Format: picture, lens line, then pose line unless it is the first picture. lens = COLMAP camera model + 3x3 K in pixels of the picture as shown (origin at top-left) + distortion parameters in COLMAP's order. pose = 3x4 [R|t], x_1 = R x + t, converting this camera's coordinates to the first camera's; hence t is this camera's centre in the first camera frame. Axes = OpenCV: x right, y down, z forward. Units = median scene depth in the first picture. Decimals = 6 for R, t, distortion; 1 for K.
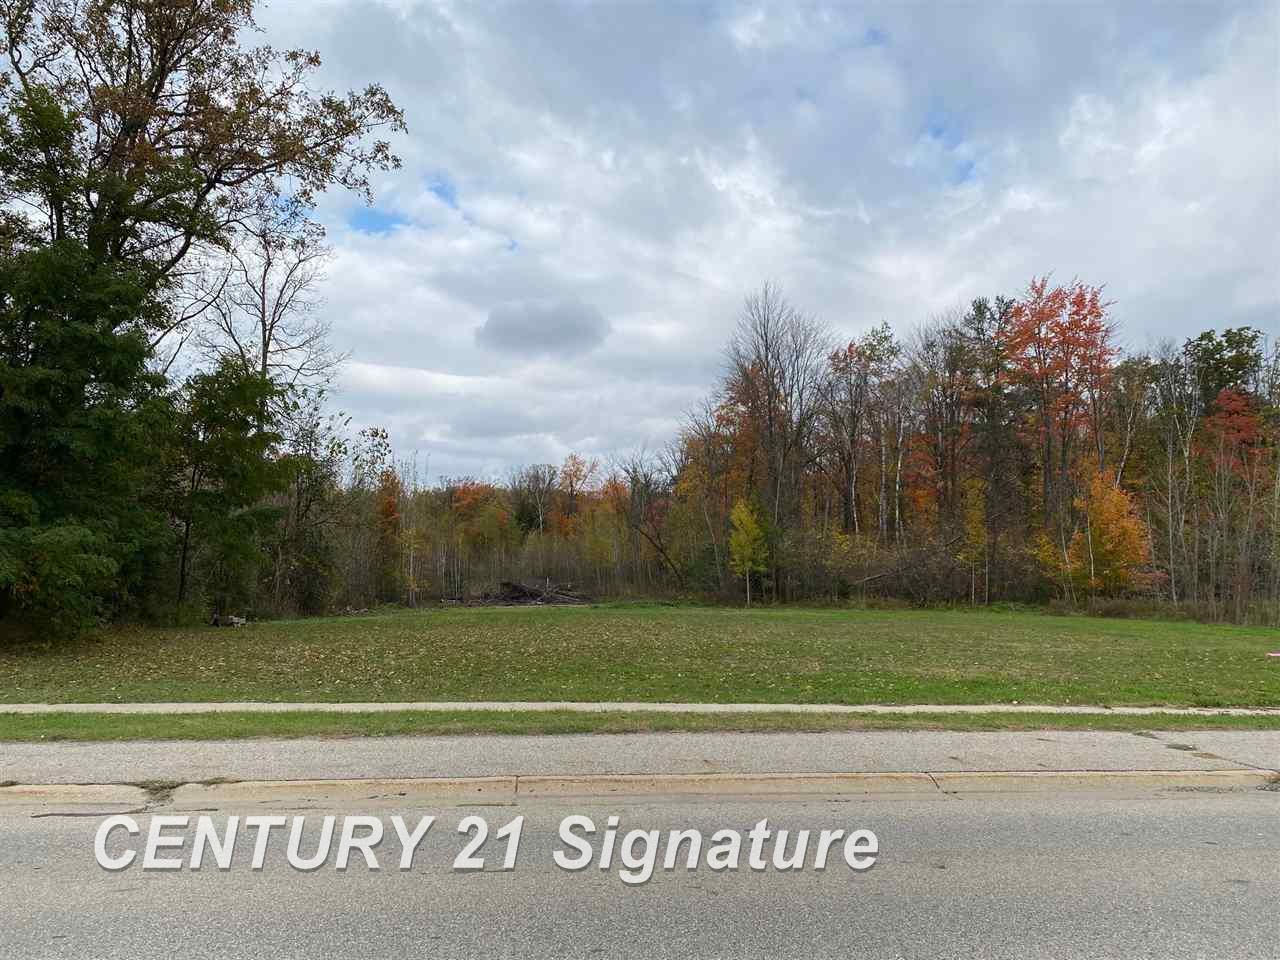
lens RADIAL K [[1007.4, 0, 649.7], [0, 1007.4, 463.2], [0, 0, 1]] dist [0.055912, -0.044625]
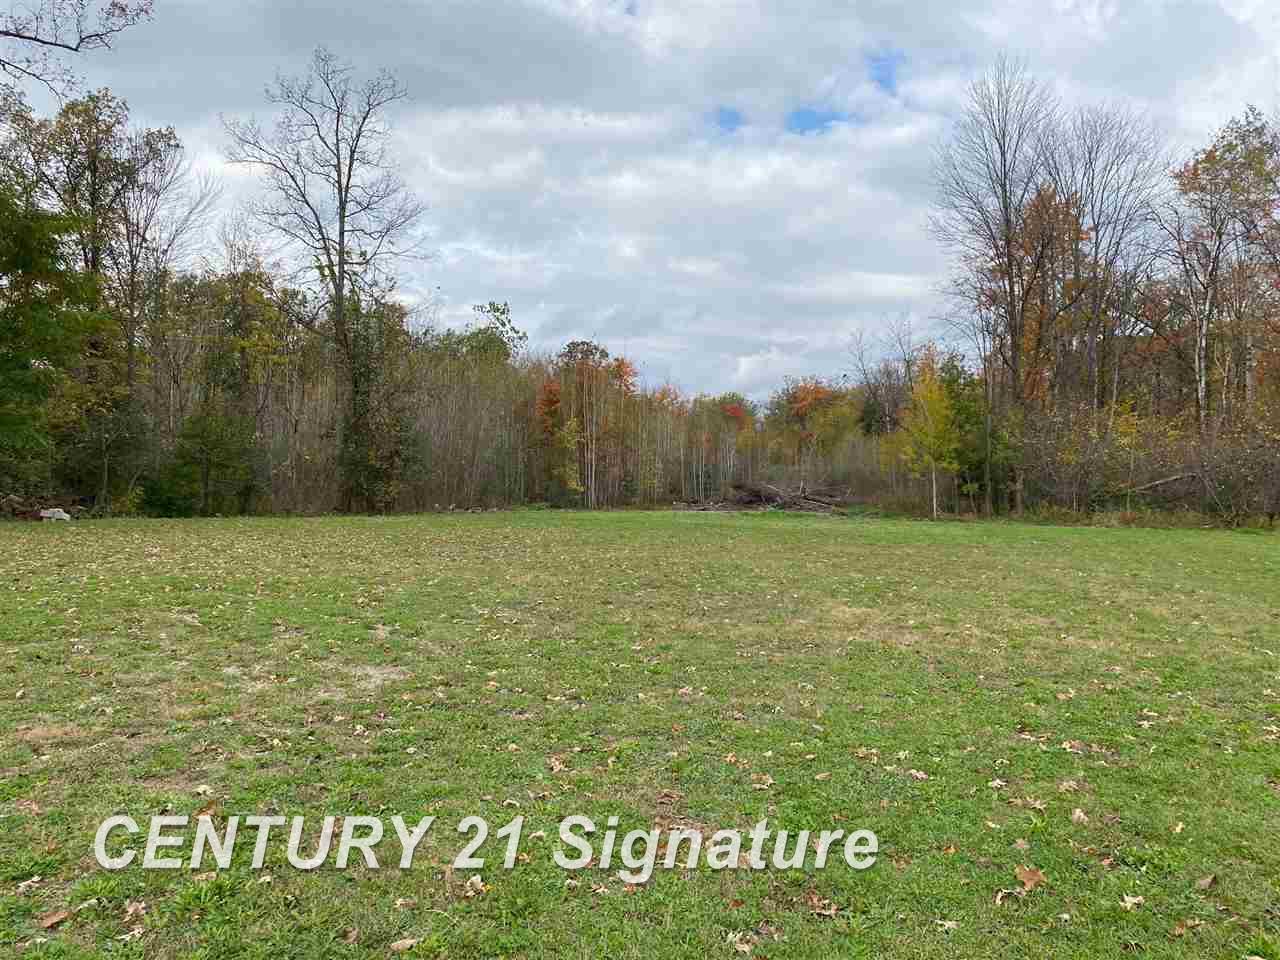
lens RADIAL K [[1007.4, 0, 647.5], [0, 1007.4, 469.9], [0, 0, 1]] dist [0.055912, -0.044625]
pose [[0.900880, 0.007803, -0.433999, 0.216414], [0.034413, 0.995407, 0.089330, 0.035569], [0.432703, -0.095411, 0.896474, 0.262886]]
